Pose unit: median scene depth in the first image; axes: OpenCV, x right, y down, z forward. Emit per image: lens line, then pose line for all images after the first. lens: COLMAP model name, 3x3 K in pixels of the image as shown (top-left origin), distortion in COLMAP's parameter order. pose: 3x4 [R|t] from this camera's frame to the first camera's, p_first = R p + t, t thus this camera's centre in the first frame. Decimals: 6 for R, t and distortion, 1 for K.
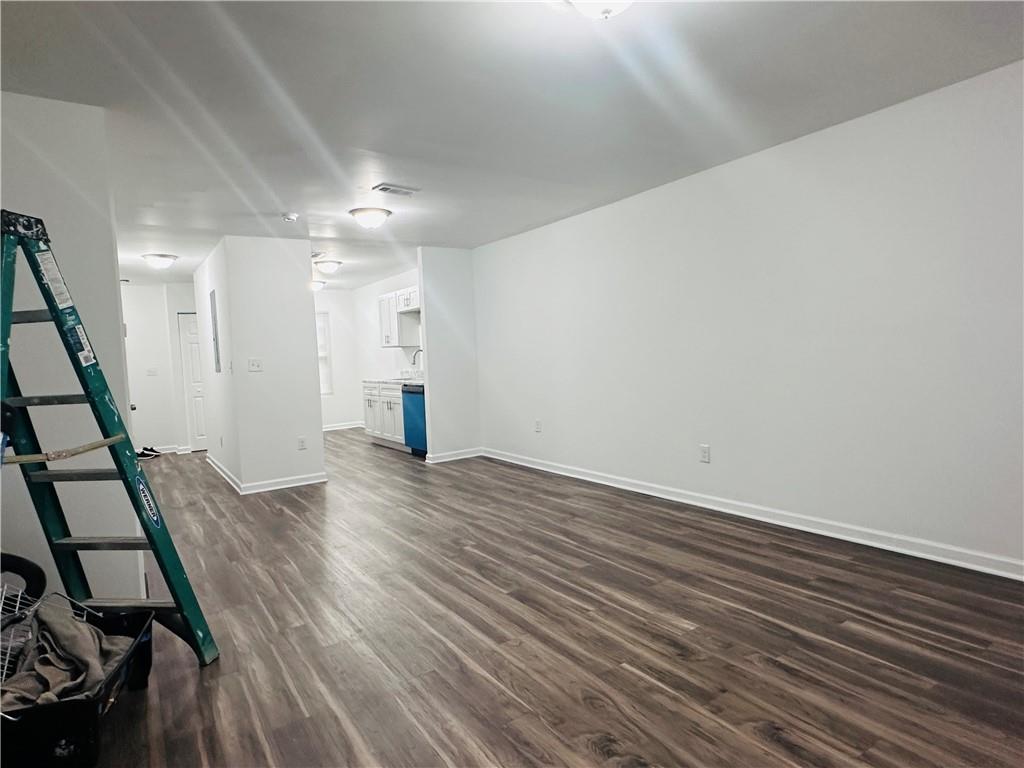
lens RADIAL K [[586.5, 0, 504.2], [0, 586.5, 379.9], [0, 0, 1]] dist [-0.005978, 0.005728]
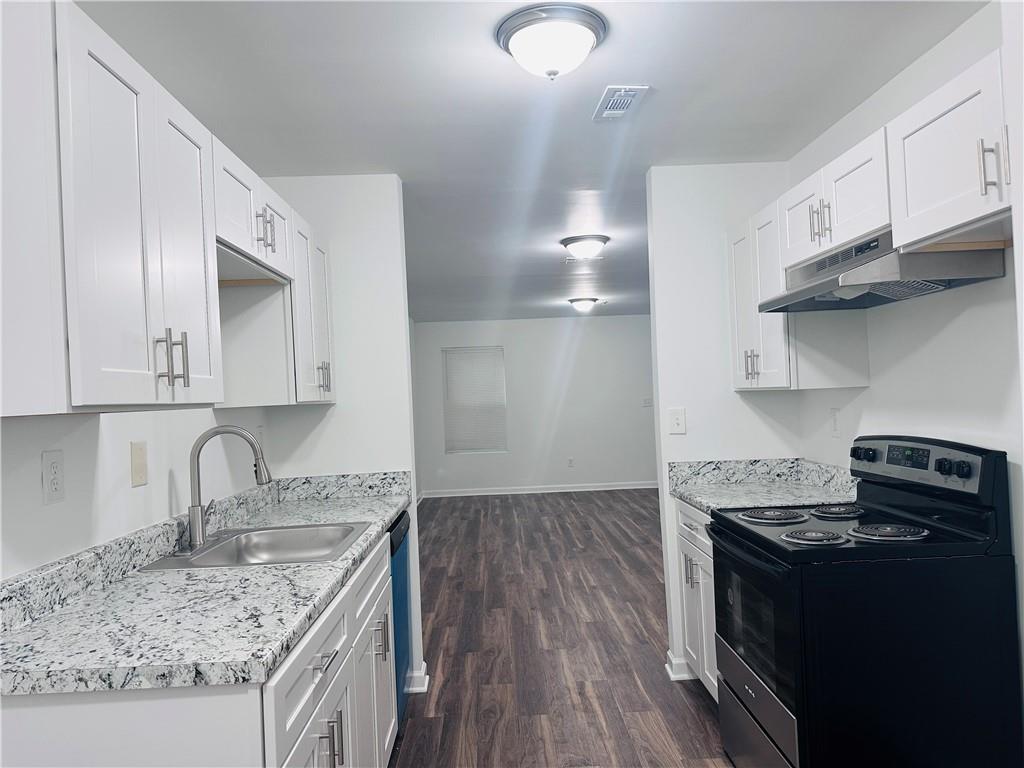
lens RADIAL K [[713.7, 0, 508.7], [0, 713.7, 384.8], [0, 0, 1]] dist [0.040625, -0.043512]
pose [[-0.846624, 0.097240, 0.523233, -0.619983], [0.112962, 0.993597, -0.001874, -0.085384], [-0.520065, 0.057519, -0.852188, 1.846941]]
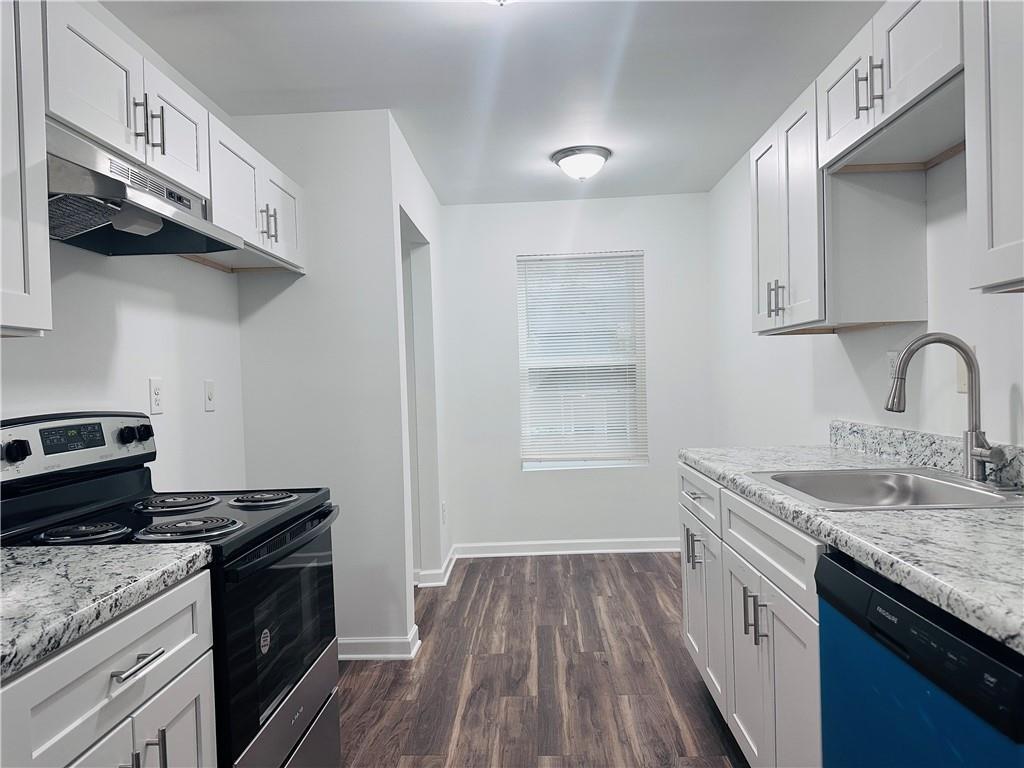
lens RADIAL K [[713.7, 0, 515.7], [0, 713.7, 390.6], [0, 0, 1]] dist [0.040625, -0.043512]
pose [[0.820153, 0.034063, -0.571130, -0.189859], [-0.037734, 0.999273, 0.005411, -0.045787], [0.570899, 0.017113, 0.820842, 1.140514]]
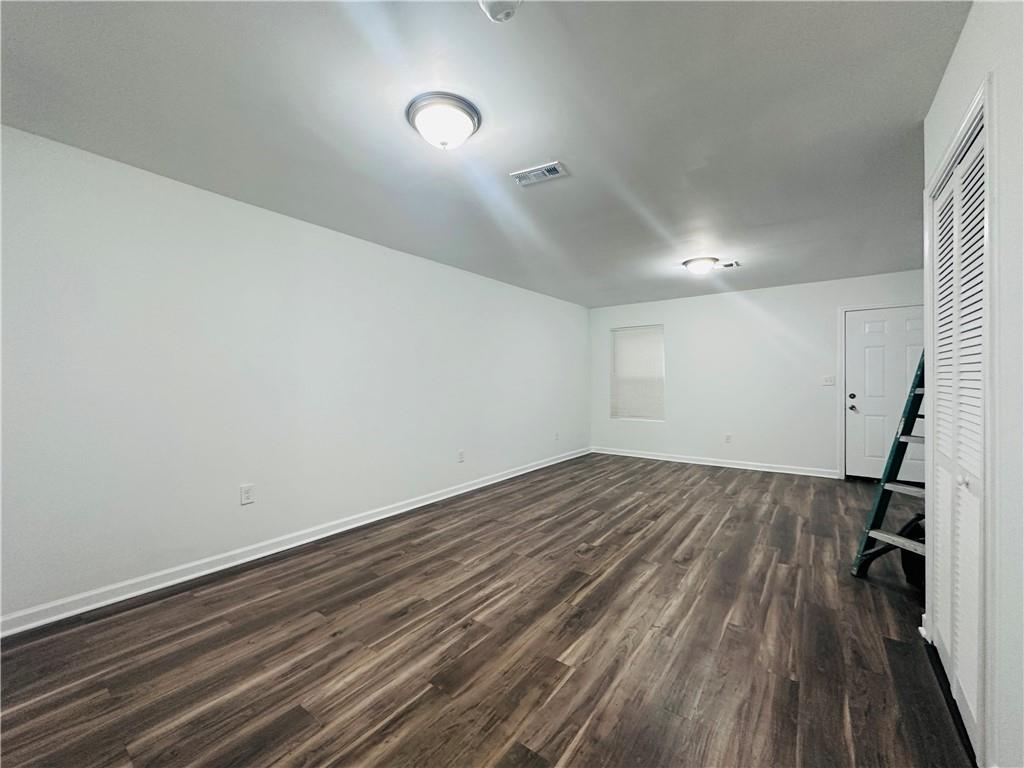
lens RADIAL K [[412.8, 0, 509.3], [0, 412.8, 387.9], [0, 0, 1]] dist [-0.004563, 0.000639]
pose [[-0.343534, 0.039953, 0.938290, -0.575578], [0.067370, 0.997569, -0.017811, -0.016310], [-0.936721, 0.057094, -0.345390, 1.041046]]
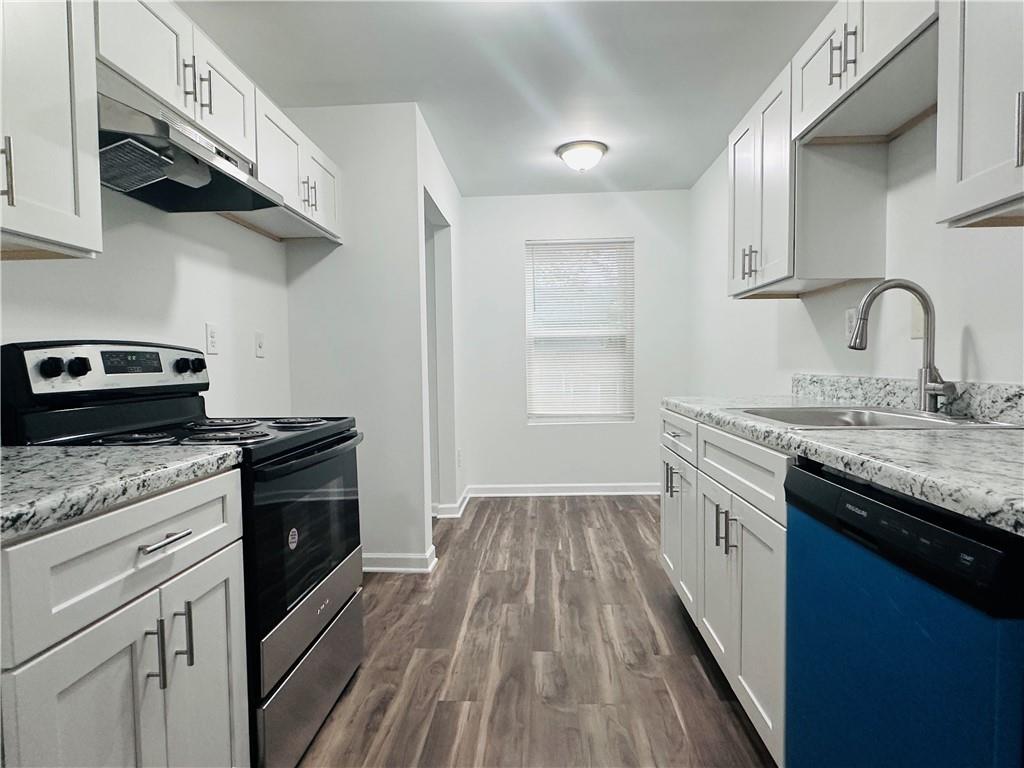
lens RADIAL K [[586.5, 0, 511.6], [0, 586.5, 387.1], [0, 0, 1]] dist [-0.005978, 0.005728]
pose [[0.806058, 0.063113, -0.588462, -0.201266], [-0.055144, 0.997981, 0.031501, -0.019408], [0.589262, 0.007059, 0.807911, 1.167368]]
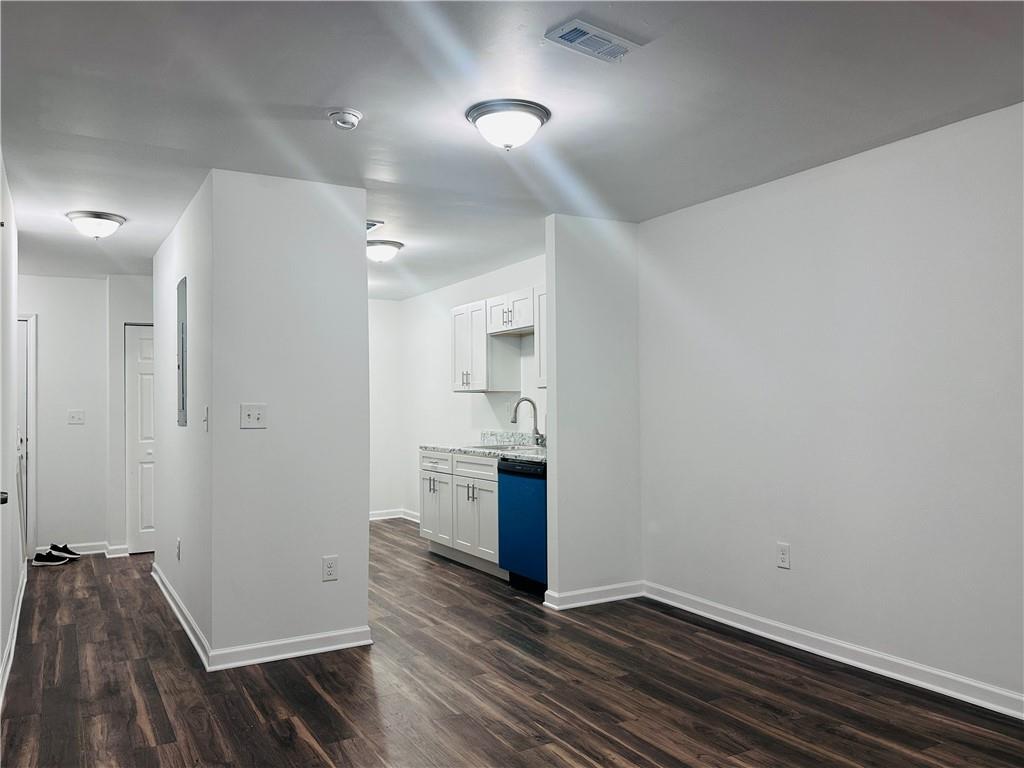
lens RADIAL K [[789.0, 0, 518.4], [0, 789.0, 379.0], [0, 0, 1]] dist [0.042574, -0.057841]
pose [[0.997662, 0.035060, -0.058671, -0.163737], [-0.039436, 0.996391, -0.075170, -0.017205], [0.055824, 0.077308, 0.995443, 0.338829]]
